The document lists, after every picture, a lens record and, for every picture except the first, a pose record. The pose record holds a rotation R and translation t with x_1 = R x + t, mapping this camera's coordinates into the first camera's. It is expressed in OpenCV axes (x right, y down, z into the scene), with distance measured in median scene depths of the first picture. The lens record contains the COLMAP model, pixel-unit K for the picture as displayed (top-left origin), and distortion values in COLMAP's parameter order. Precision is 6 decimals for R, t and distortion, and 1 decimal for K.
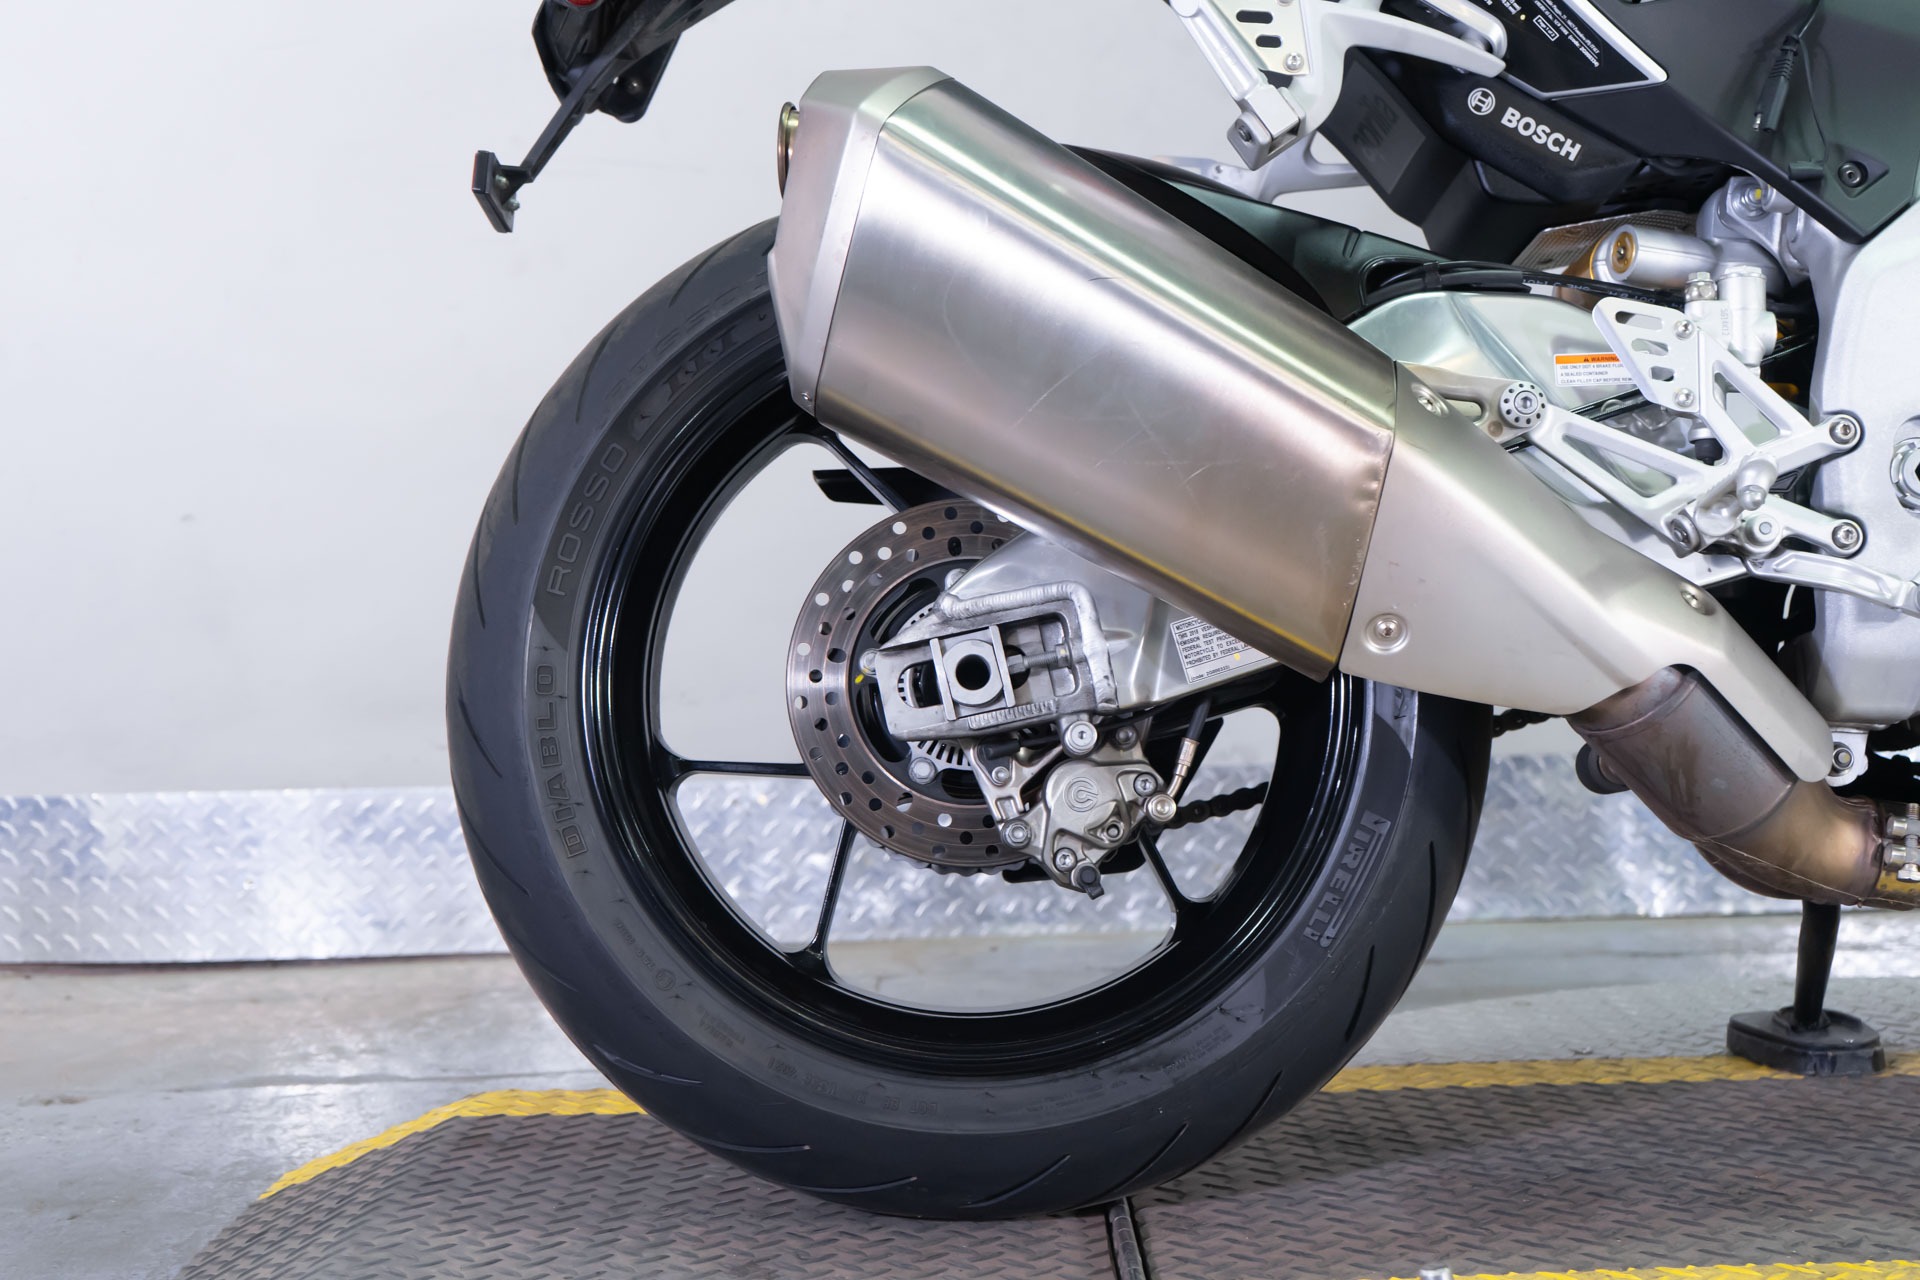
lens RADIAL K [[2496.1, 0, 960.0], [0, 2496.1, 640.0], [0, 0, 1]] dist [0.054795, -0.010092]
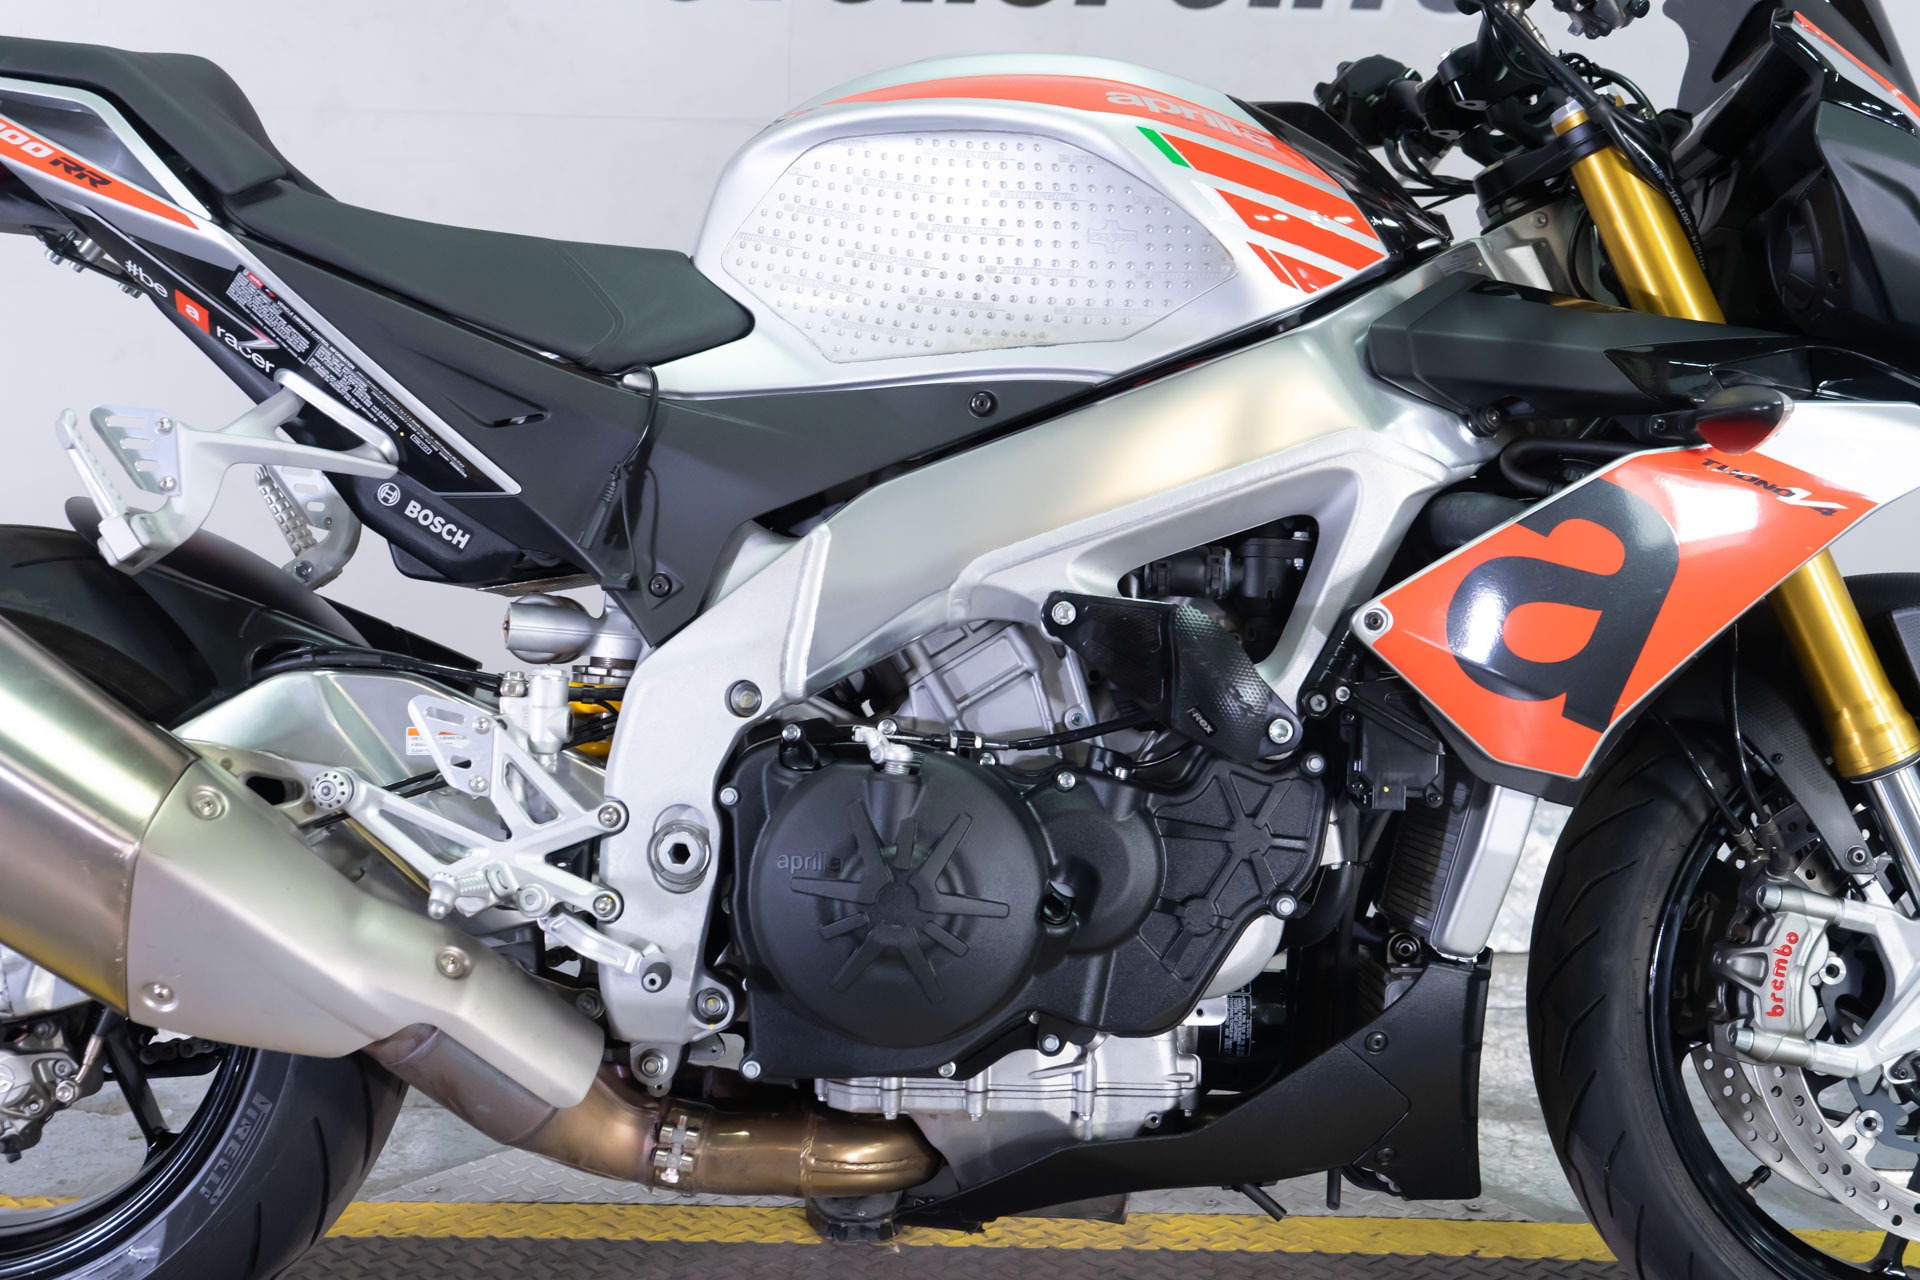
lens RADIAL K [[2239.5, 0, 960.0], [0, 2239.5, 640.0], [0, 0, 1]] dist [0.046730, -0.005792]
pose [[0.997156, 0.039926, -0.063924, 0.563651], [-0.033799, 0.994978, 0.094219, -0.263674], [0.067364, -0.091791, 0.993497, -0.036715]]
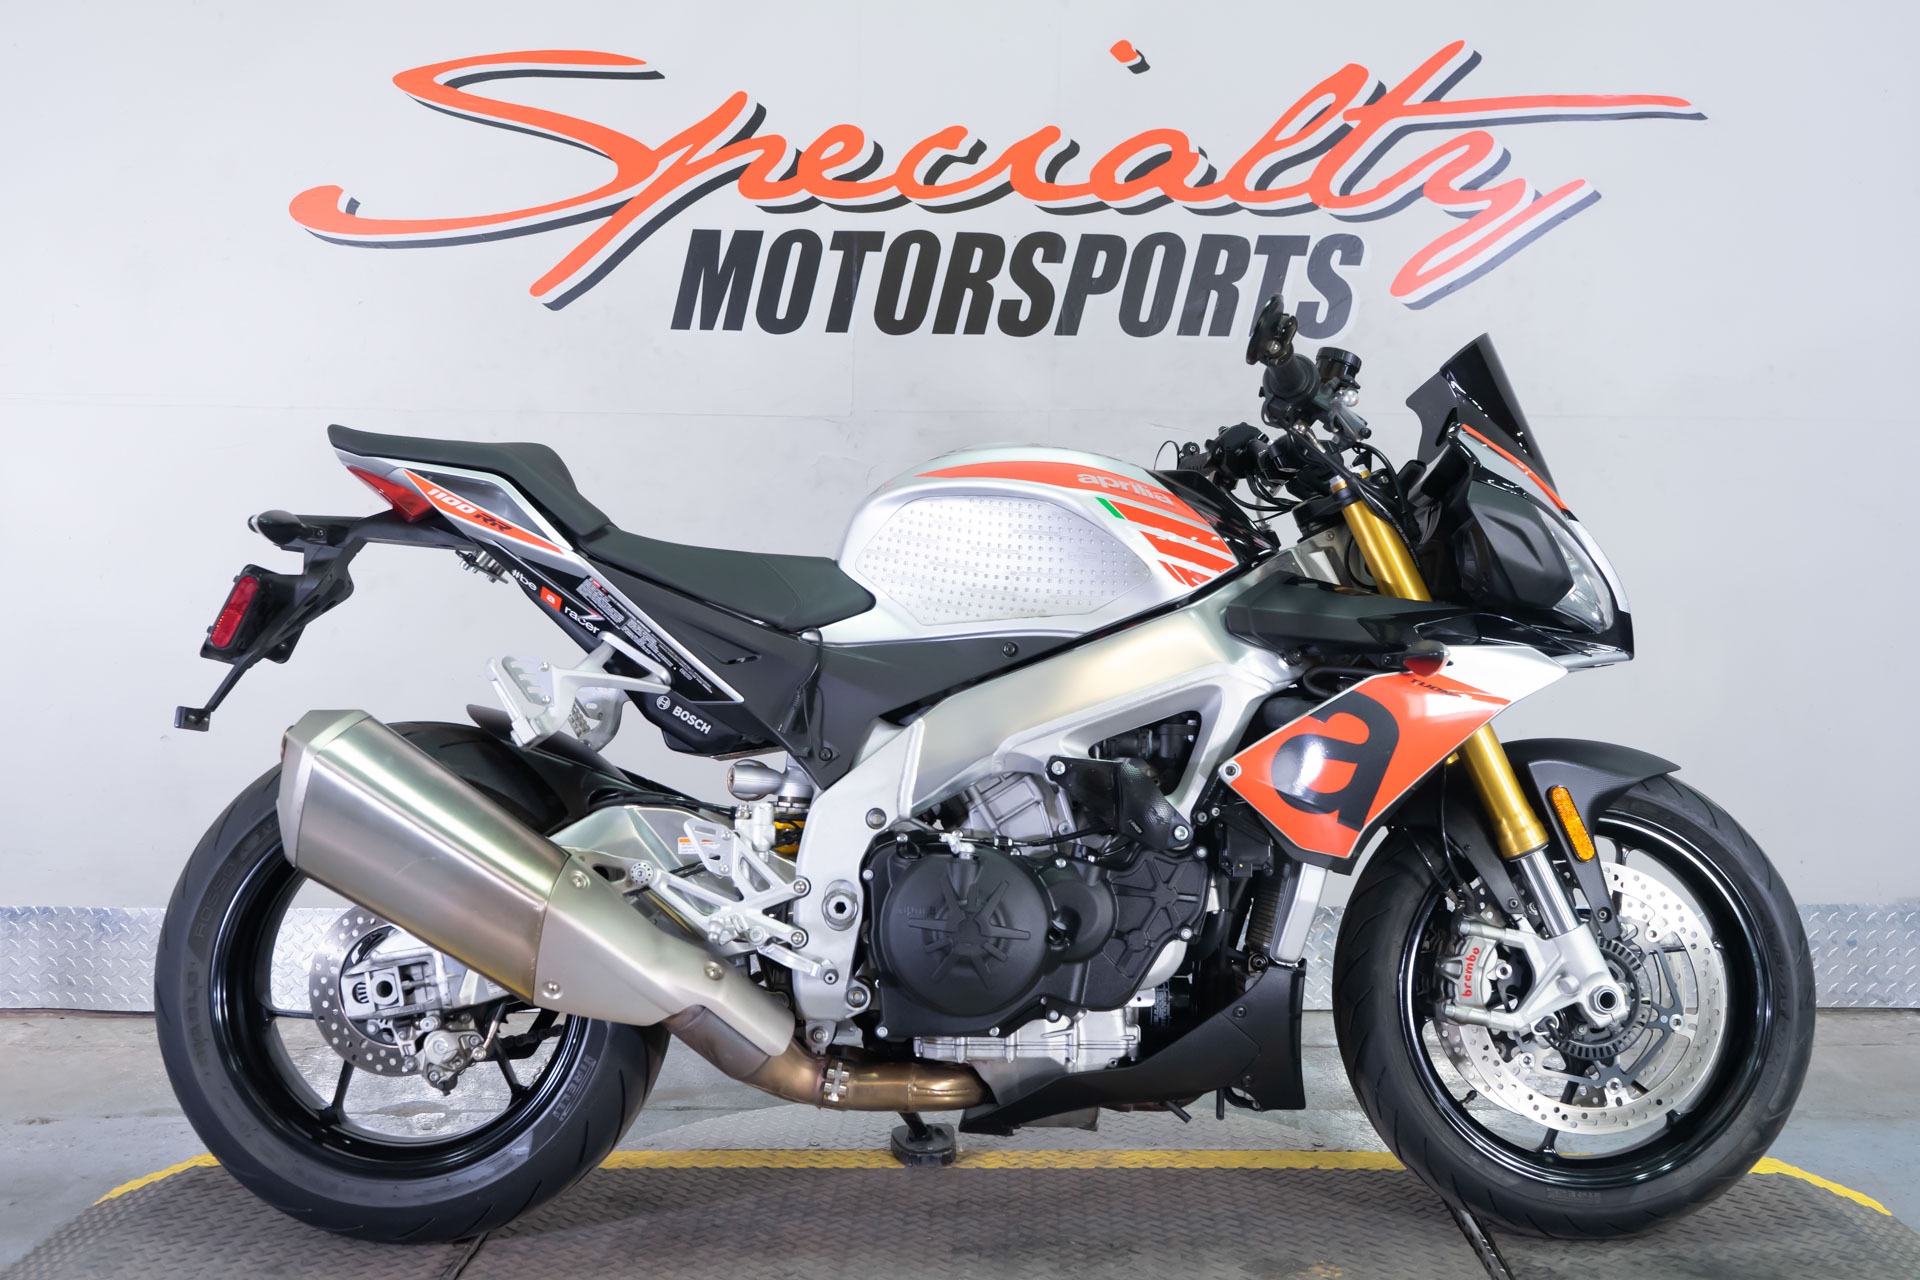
lens RADIAL K [[2194.5, 0, 960.0], [0, 2194.5, 640.0], [0, 0, 1]] dist [0.018746, 0.016070]
pose [[0.998469, 0.026385, -0.048612, 0.549503], [-0.025142, 0.999346, 0.026001, -0.327861], [0.049266, -0.024739, 0.998479, -0.780163]]
